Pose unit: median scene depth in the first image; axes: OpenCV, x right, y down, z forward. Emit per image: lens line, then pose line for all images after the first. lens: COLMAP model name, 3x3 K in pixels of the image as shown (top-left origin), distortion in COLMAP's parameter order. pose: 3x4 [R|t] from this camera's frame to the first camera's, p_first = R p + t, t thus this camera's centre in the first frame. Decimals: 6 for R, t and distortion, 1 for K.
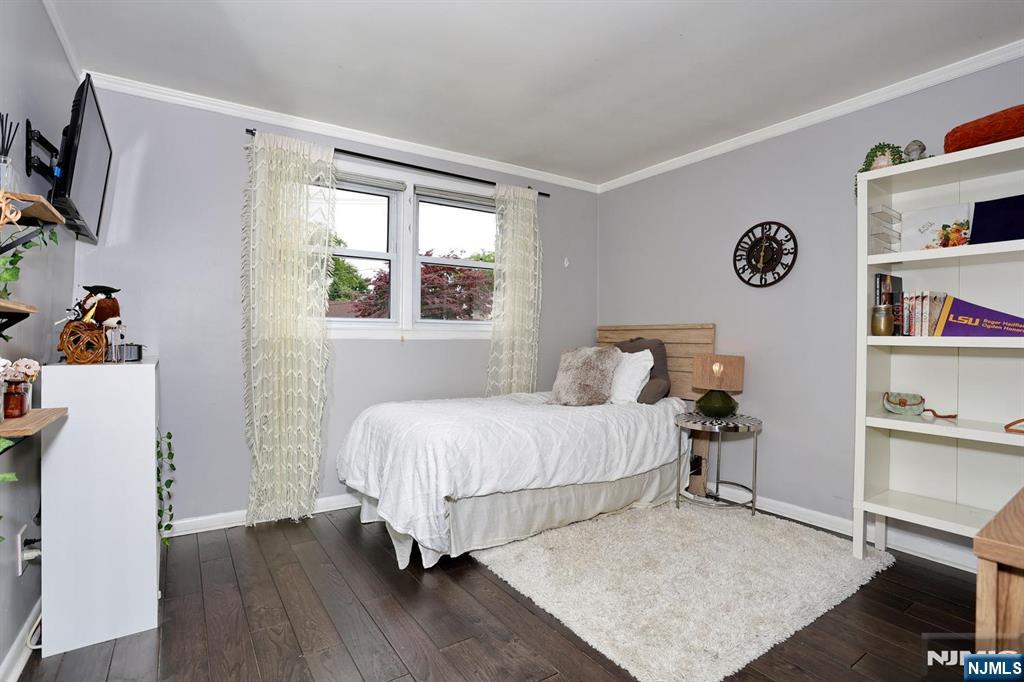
lens RADIAL K [[498.5, 0, 507.7], [0, 498.5, 339.7], [0, 0, 1]] dist [-0.072097, 0.026626]
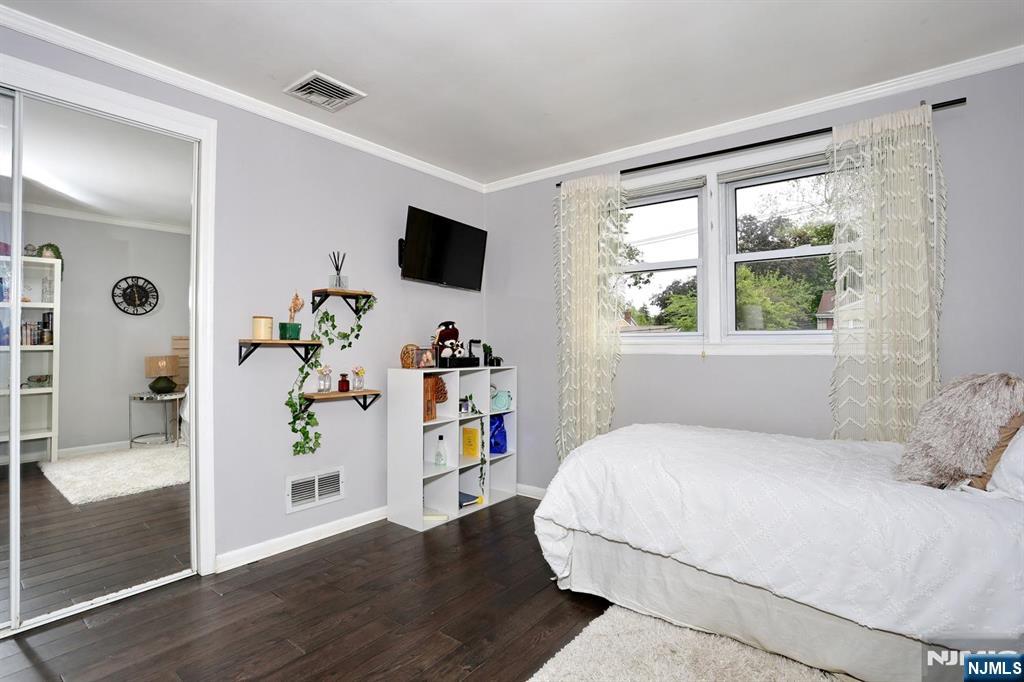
lens RADIAL K [[498.5, 0, 507.7], [0, 498.5, 339.7], [0, 0, 1]] dist [-0.072097, 0.026626]
pose [[0.306301, -0.017927, -0.951766, 0.507161], [-0.003996, 0.999790, -0.020117, -0.008530], [0.951926, 0.009965, 0.306164, 0.405538]]
